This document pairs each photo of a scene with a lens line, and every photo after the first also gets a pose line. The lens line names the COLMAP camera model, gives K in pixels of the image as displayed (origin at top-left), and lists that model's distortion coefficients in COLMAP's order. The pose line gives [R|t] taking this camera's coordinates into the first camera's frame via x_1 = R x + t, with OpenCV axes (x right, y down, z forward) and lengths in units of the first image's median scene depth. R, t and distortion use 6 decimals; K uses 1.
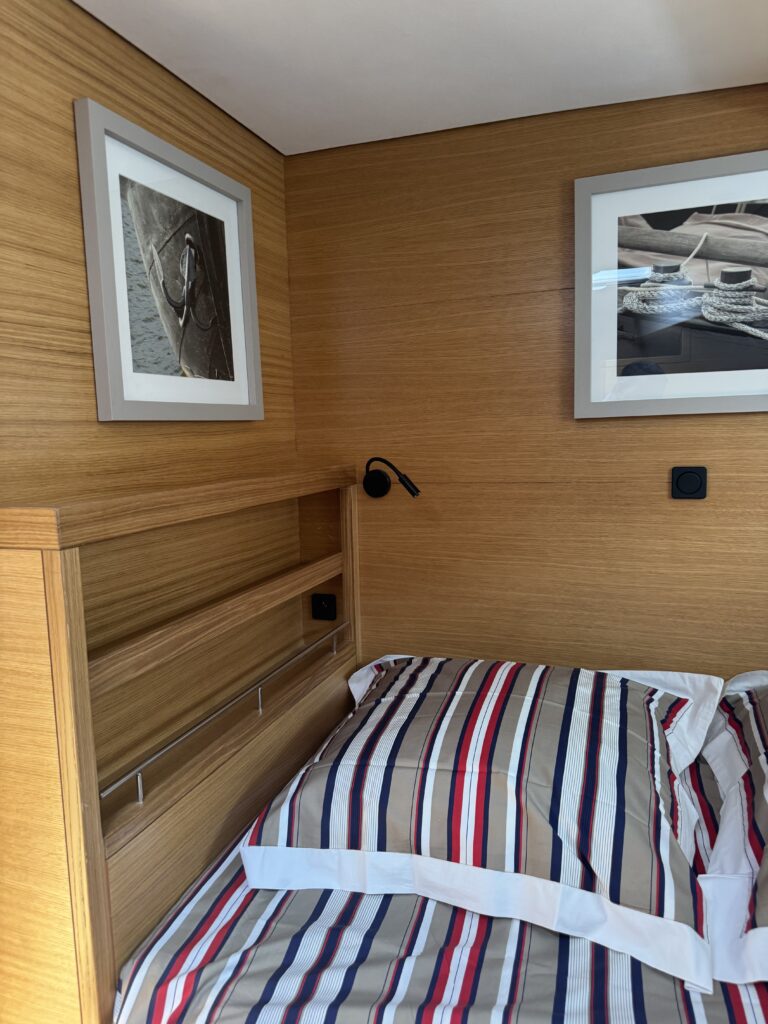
lens RADIAL K [[723.6, 0, 384.0], [0, 723.6, 512.0], [0, 0, 1]] dist [0.074931, -0.109513]
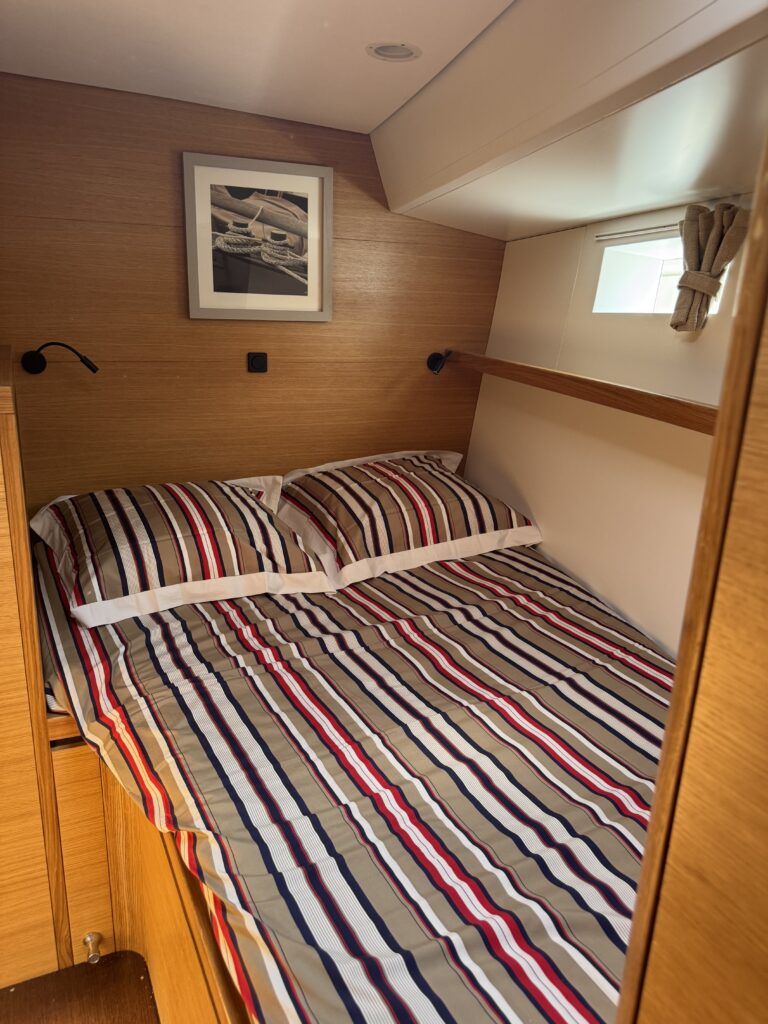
lens RADIAL K [[723.6, 0, 384.0], [0, 723.6, 512.0], [0, 0, 1]] dist [0.074931, -0.109513]
pose [[0.694184, -0.153797, 0.703175, -0.616977], [0.027038, 0.981789, 0.188043, -0.008897], [-0.719289, -0.111524, 0.685701, -0.388650]]
